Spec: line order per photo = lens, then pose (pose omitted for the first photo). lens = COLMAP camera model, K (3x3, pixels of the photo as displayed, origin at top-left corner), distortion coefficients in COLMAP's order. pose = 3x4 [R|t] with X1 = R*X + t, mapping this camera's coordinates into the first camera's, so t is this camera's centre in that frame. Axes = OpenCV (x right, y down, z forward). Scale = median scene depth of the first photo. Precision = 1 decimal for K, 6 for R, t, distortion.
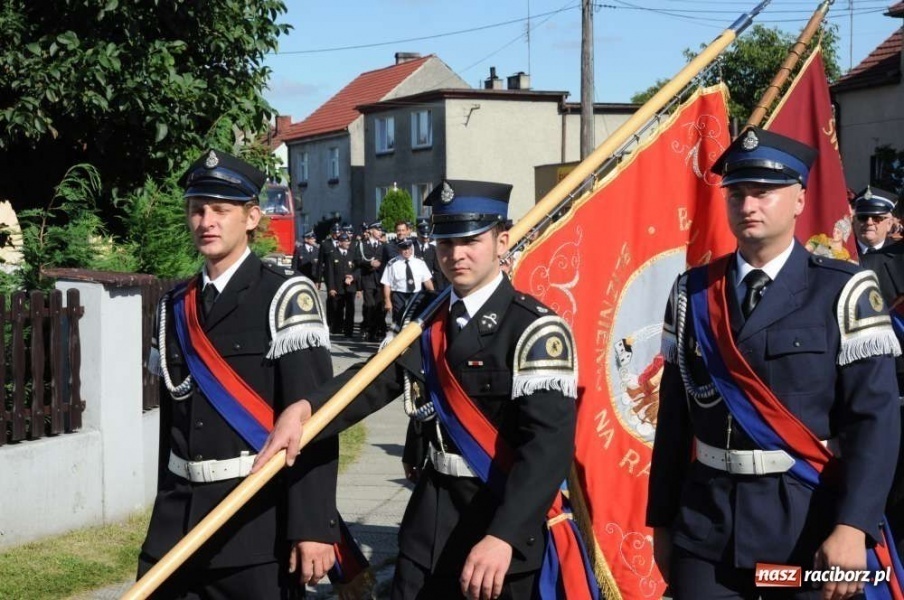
lens RADIAL K [[1835.6, 0, 452.0], [0, 1835.6, 300.0], [0, 0, 1]] dist [0.317725, -0.052125]
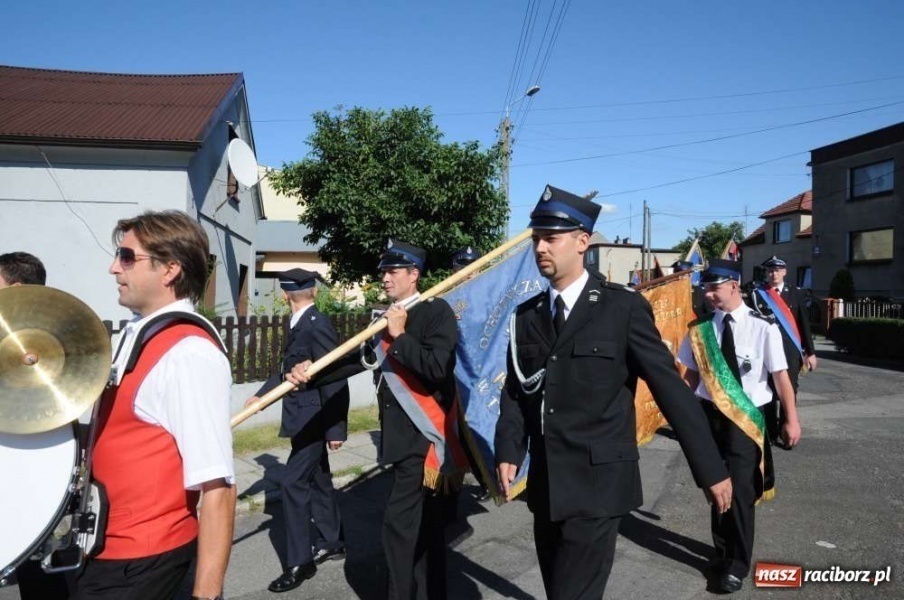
lens RADIAL K [[630.2, 0, 452.0], [0, 630.2, 300.0], [0, 0, 1]] dist [-0.115839, 0.089230]
pose [[0.968185, 0.023148, -0.249162, 0.071259], [-0.029543, 0.999322, -0.021957, -0.004657], [0.248485, 0.028619, 0.968213, 0.109772]]
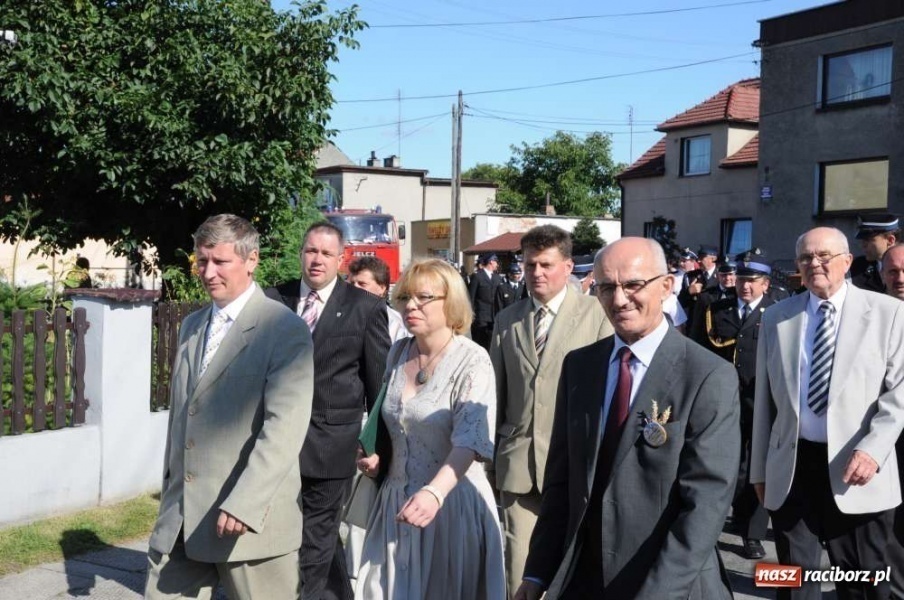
lens RADIAL K [[1323.5, 0, 452.0], [0, 1323.5, 300.0], [0, 0, 1]] dist [0.187501, 0.017345]
pose [[0.993357, 0.020513, 0.113227, -0.131715], [-0.019195, 0.999735, -0.012721, 0.006440], [-0.113458, 0.010463, 0.993488, -0.130218]]
